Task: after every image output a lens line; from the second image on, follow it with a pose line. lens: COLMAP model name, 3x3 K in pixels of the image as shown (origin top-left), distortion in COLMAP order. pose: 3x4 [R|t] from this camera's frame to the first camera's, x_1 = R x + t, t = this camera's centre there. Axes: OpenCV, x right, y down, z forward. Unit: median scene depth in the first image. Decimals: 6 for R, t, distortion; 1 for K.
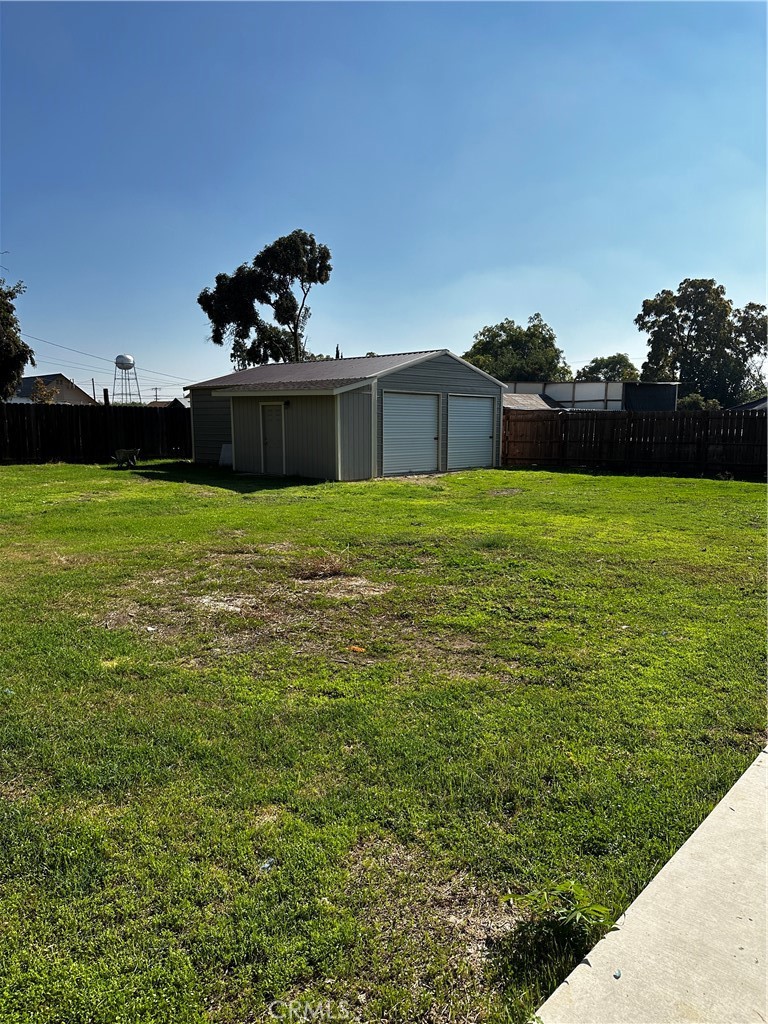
lens RADIAL K [[717.8, 0, 383.4], [0, 717.8, 514.9], [0, 0, 1]] dist [0.046934, -0.056768]
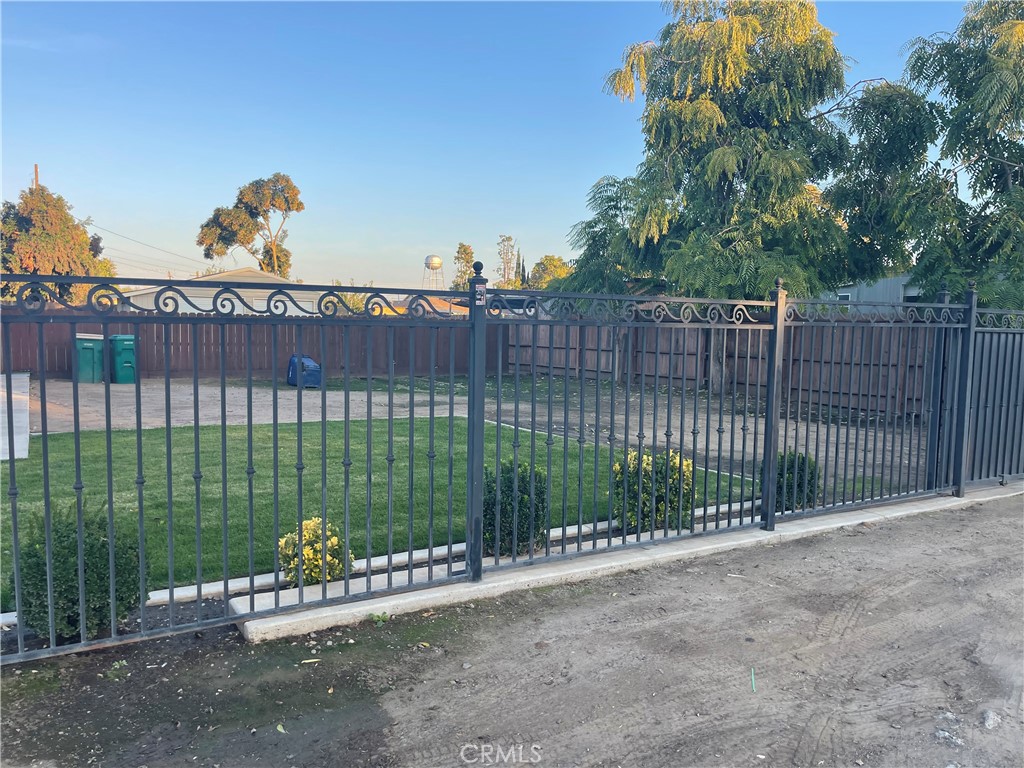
lens RADIAL K [[771.5, 0, 514.1], [0, 771.5, 393.7], [0, 0, 1]] dist [0.044992, -0.070577]
pose [[0.956684, 0.048247, -0.287103, 0.905681], [-0.058895, 0.997856, -0.028562, 0.025379], [0.285110, 0.044233, 0.957474, -0.257582]]
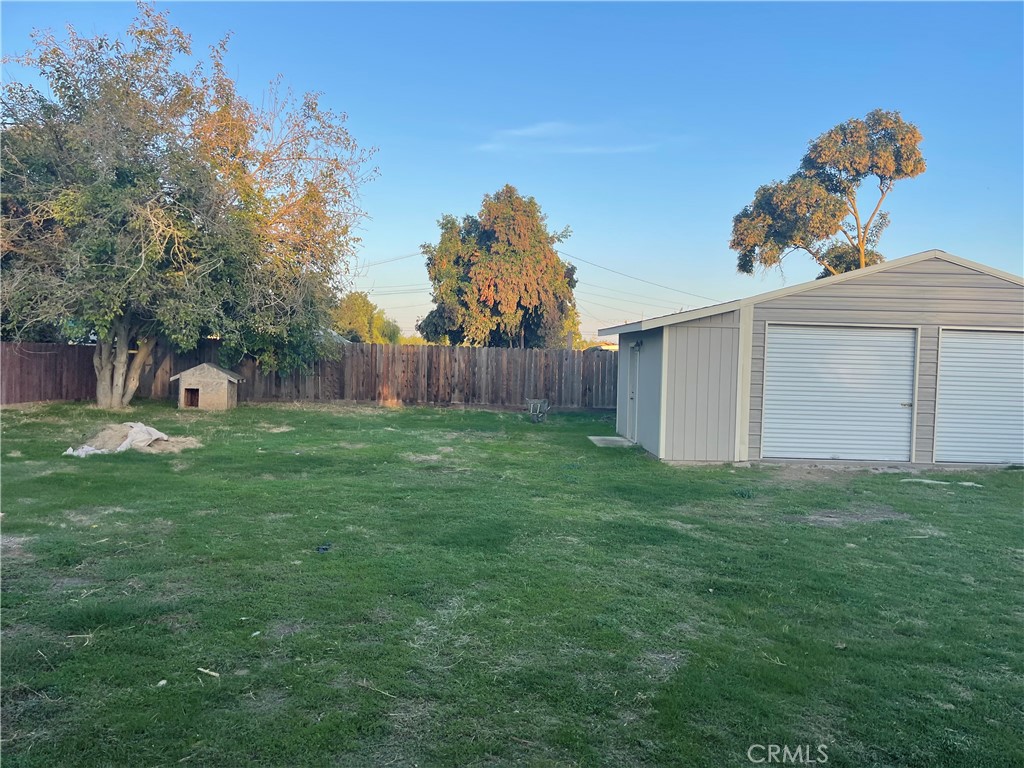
lens RADIAL K [[771.5, 0, 523.6], [0, 771.5, 383.1], [0, 0, 1]] dist [0.044992, -0.070577]
pose [[0.678787, 0.032957, -0.733595, 0.283785], [-0.114905, 0.991454, -0.061779, -0.045067], [0.725290, 0.126229, 0.676773, 0.321963]]
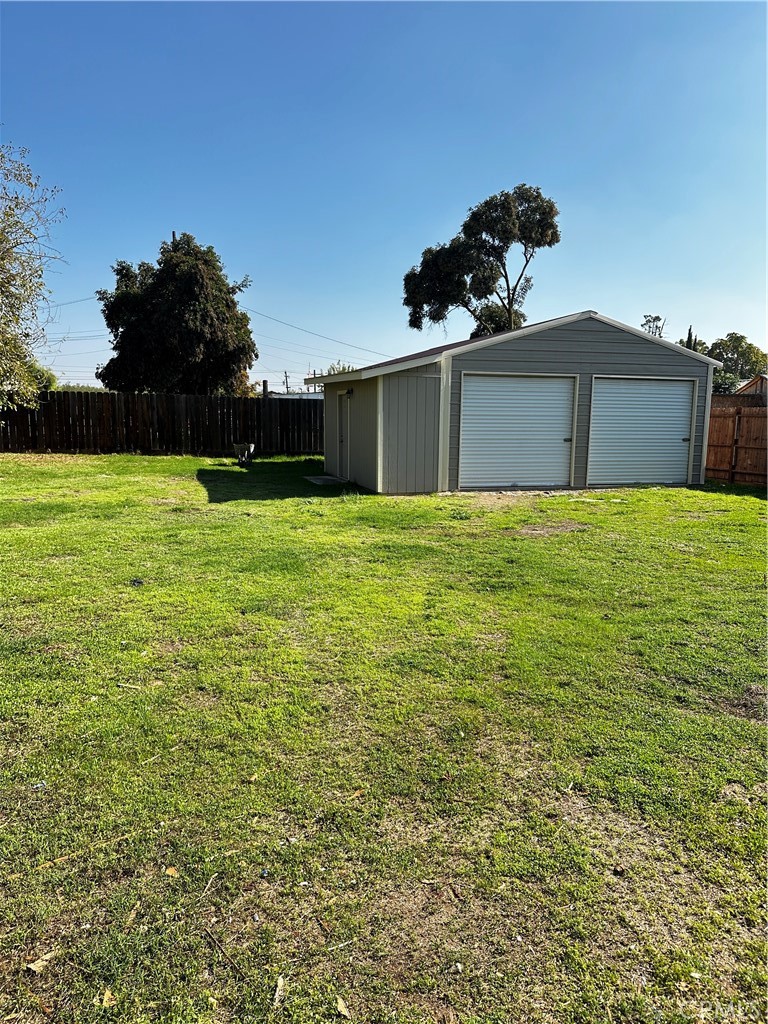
lens RADIAL K [[717.8, 0, 381.1], [0, 717.8, 504.6], [0, 0, 1]] dist [0.046934, -0.056768]
pose [[0.853604, 0.072427, -0.515863, 0.254684], [-0.075365, 0.997039, 0.015277, -0.036203], [0.515442, 0.025838, 0.856535, 0.271895]]
